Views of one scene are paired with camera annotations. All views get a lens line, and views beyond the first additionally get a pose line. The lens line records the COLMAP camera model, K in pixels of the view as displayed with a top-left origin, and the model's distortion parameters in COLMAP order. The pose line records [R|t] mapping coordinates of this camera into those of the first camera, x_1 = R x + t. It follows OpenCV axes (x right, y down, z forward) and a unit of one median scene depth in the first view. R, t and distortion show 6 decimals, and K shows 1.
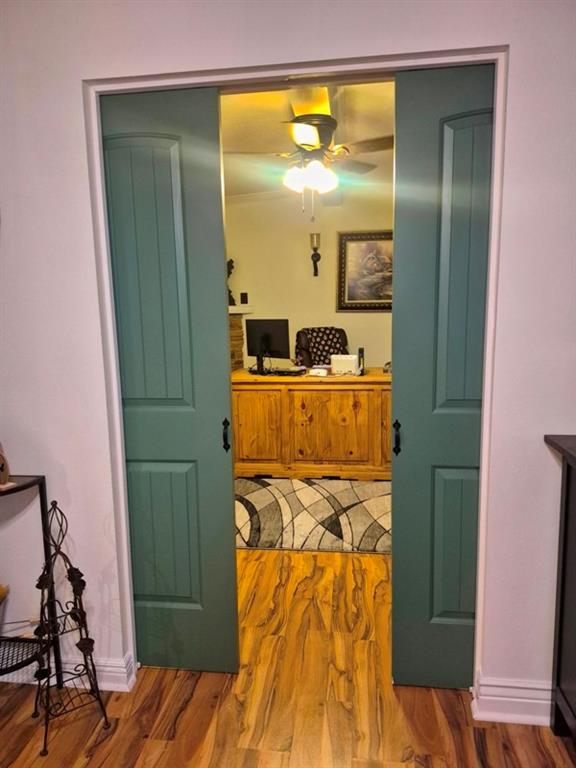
lens RADIAL K [[526.6, 0, 283.7], [0, 526.6, 392.5], [0, 0, 1]] dist [0.114955, -0.148974]
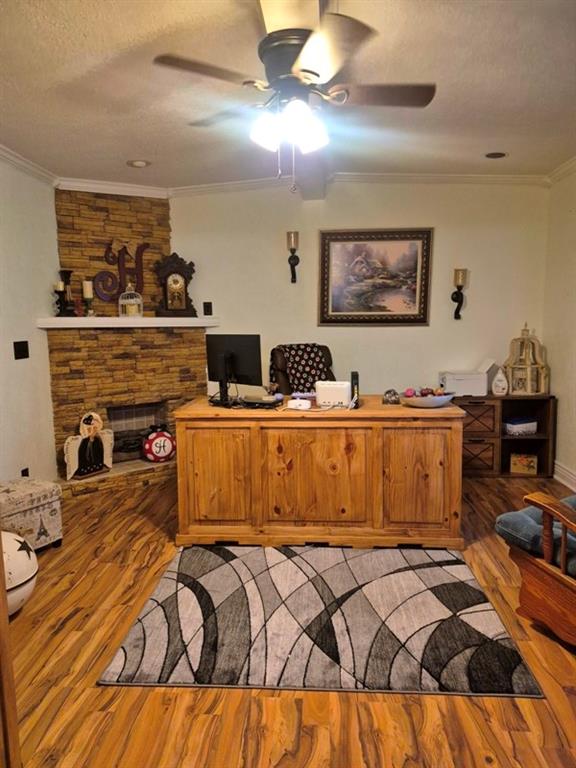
lens RADIAL K [[526.6, 0, 283.7], [0, 526.6, 392.5], [0, 0, 1]] dist [0.114955, -0.148974]
pose [[0.998884, -0.002002, 0.047196, 0.007054], [0.003161, 0.999695, -0.024495, -0.036835], [-0.047133, 0.024617, 0.998585, 0.240412]]
